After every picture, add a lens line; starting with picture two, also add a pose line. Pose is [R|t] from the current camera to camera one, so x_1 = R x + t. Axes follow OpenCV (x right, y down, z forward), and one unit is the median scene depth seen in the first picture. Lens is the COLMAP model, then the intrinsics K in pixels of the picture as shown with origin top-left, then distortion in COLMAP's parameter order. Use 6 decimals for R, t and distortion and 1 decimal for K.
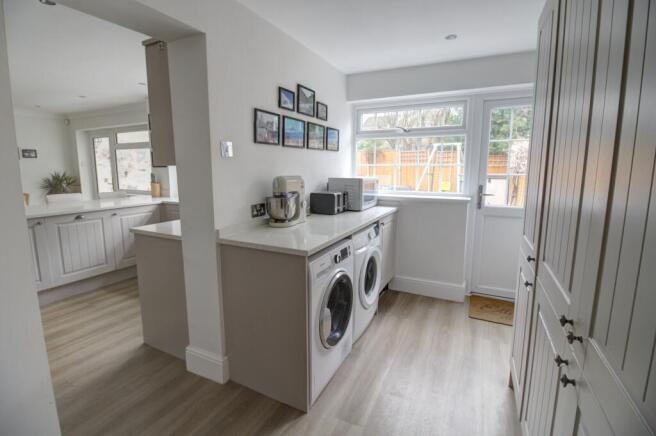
lens RADIAL K [[305.1, 0, 325.5], [0, 305.1, 210.0], [0, 0, 1]] dist [-0.011021, -0.005816]
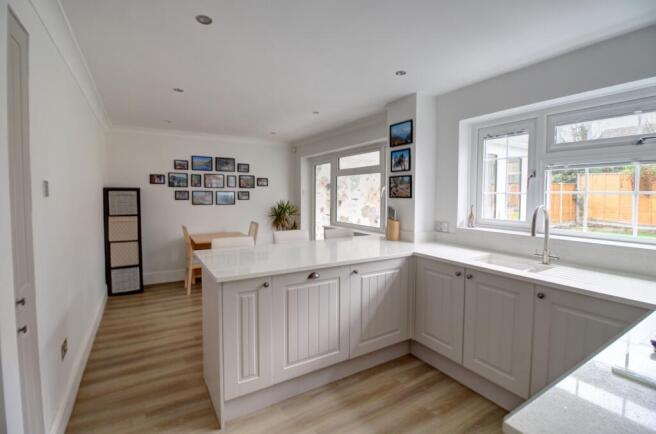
lens RADIAL K [[306.9, 0, 322.8], [0, 306.9, 214.5], [0, 0, 1]] dist [-0.009667, -0.001715]
pose [[0.839397, 0.040760, -0.541988, -0.275674], [-0.081502, 0.995349, -0.051369, -0.046402], [0.537373, 0.087292, 0.838815, 0.276978]]
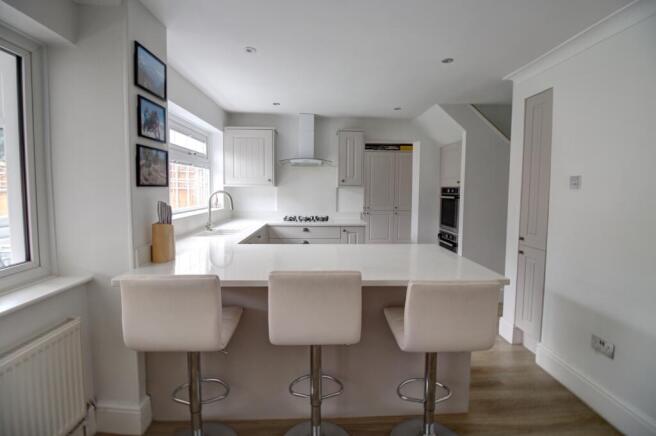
lens RADIAL K [[305.1, 0, 331.7], [0, 305.1, 214.6], [0, 0, 1]] dist [-0.011021, -0.005816]
pose [[-0.496387, -0.076215, 0.864750, -1.134431], [0.110383, 0.982511, 0.149956, -0.152517], [-0.861055, 0.169890, -0.479293, 1.109346]]
